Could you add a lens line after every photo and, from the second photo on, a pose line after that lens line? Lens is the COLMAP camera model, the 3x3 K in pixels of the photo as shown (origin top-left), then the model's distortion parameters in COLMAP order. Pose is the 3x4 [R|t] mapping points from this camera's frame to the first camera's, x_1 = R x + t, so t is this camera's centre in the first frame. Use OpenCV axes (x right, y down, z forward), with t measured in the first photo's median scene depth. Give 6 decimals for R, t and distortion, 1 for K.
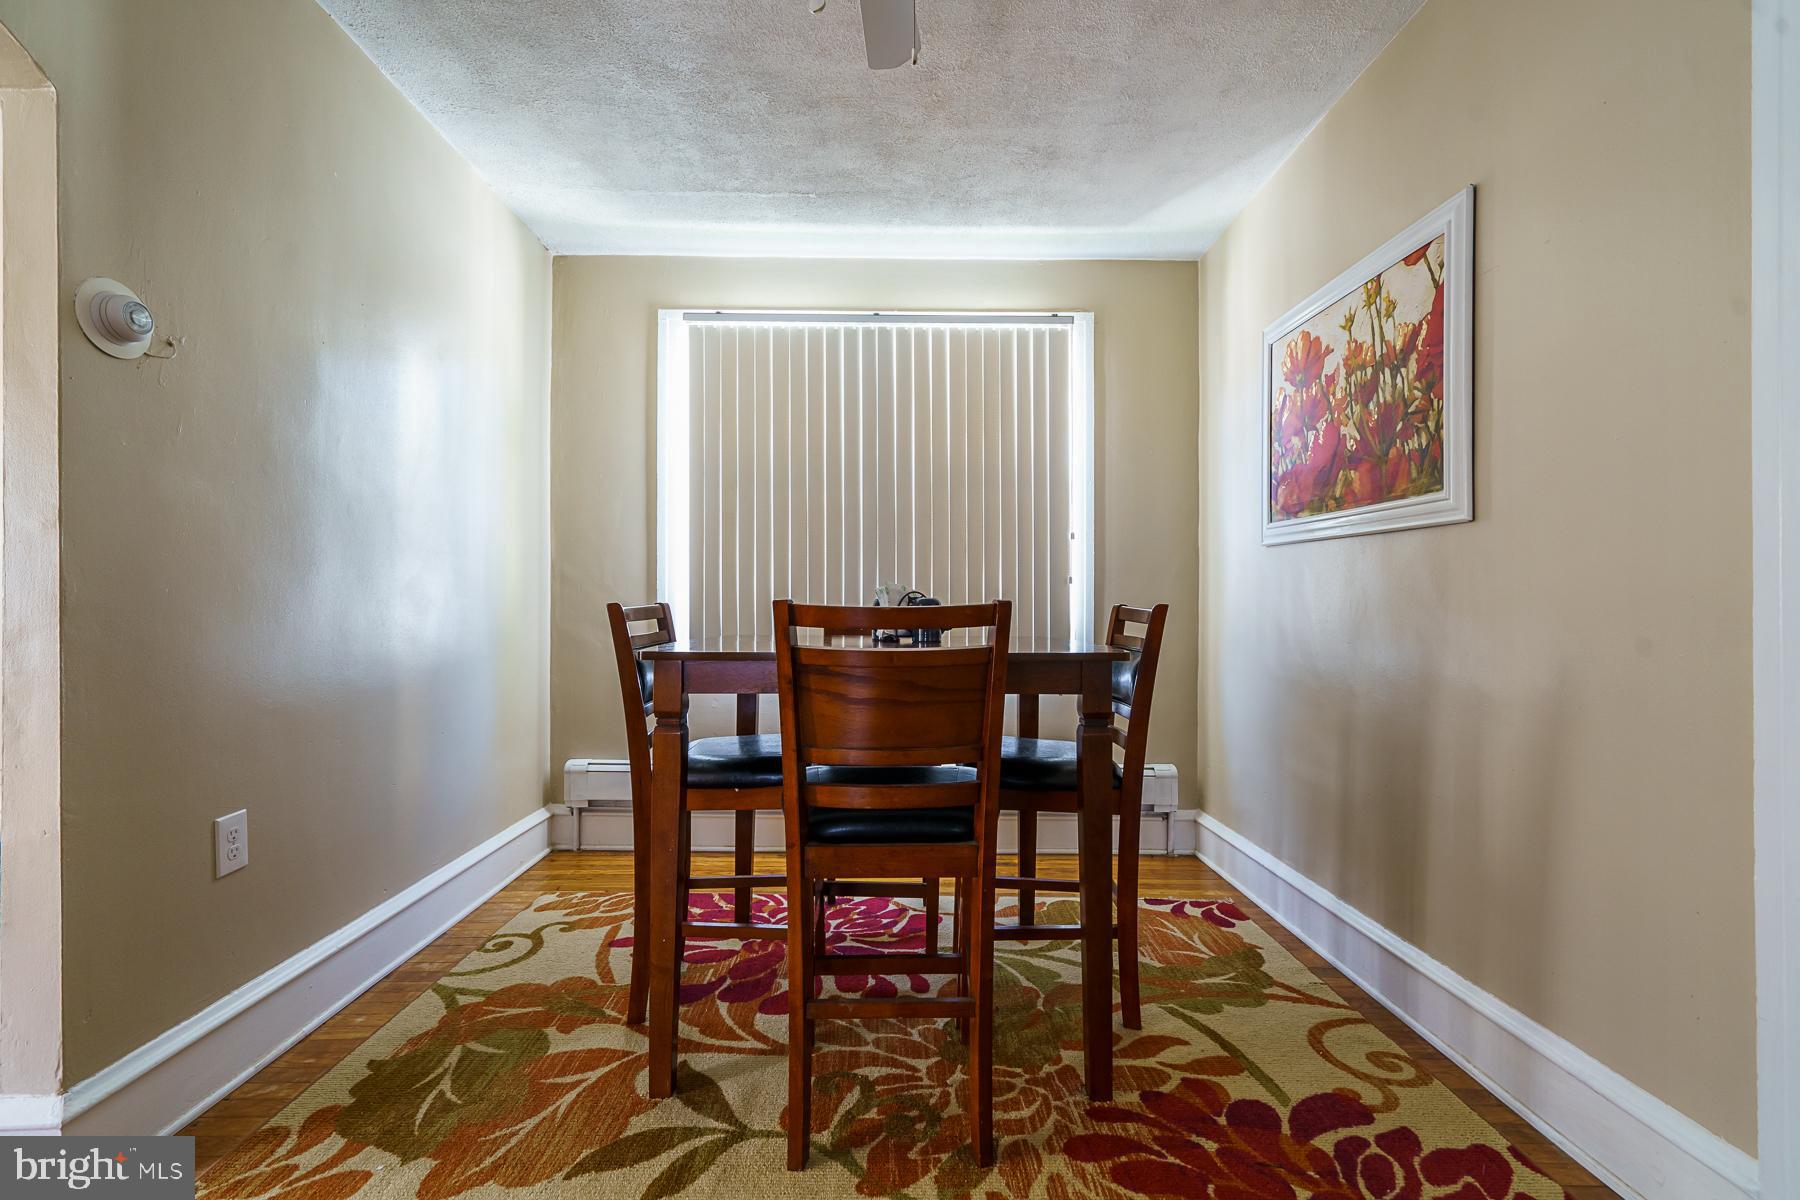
lens RADIAL K [[819.2, 0, 895.4], [0, 819.2, 606.4], [0, 0, 1]] dist [-0.001641, 0.001587]
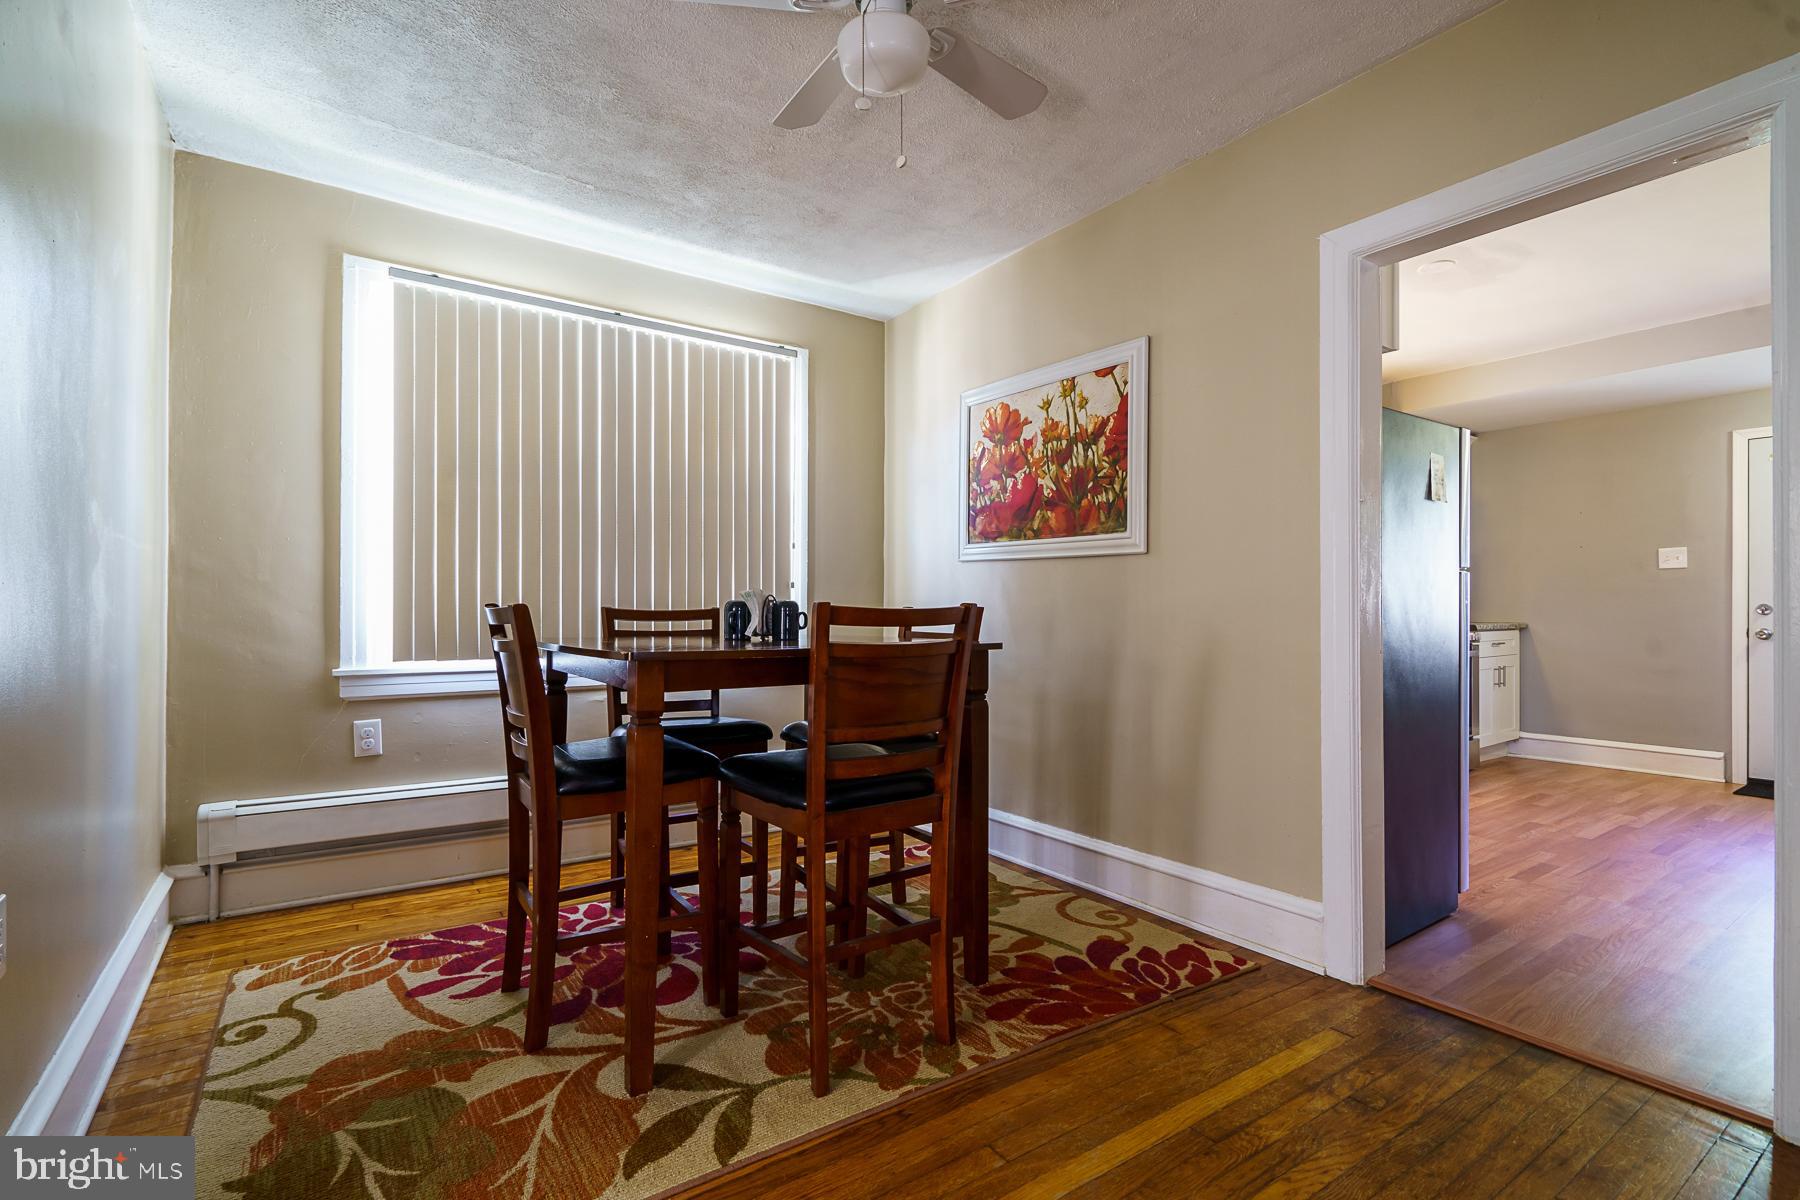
lens RADIAL K [[819.2, 0, 880.9], [0, 819.2, 609.0], [0, 0, 1]] dist [-0.001641, 0.001587]
pose [[0.832649, 0.000578, 0.553801, -0.475947], [-0.001110, 0.999999, 0.000626, -0.000030], [-0.553800, -0.001136, 0.832649, -0.005317]]
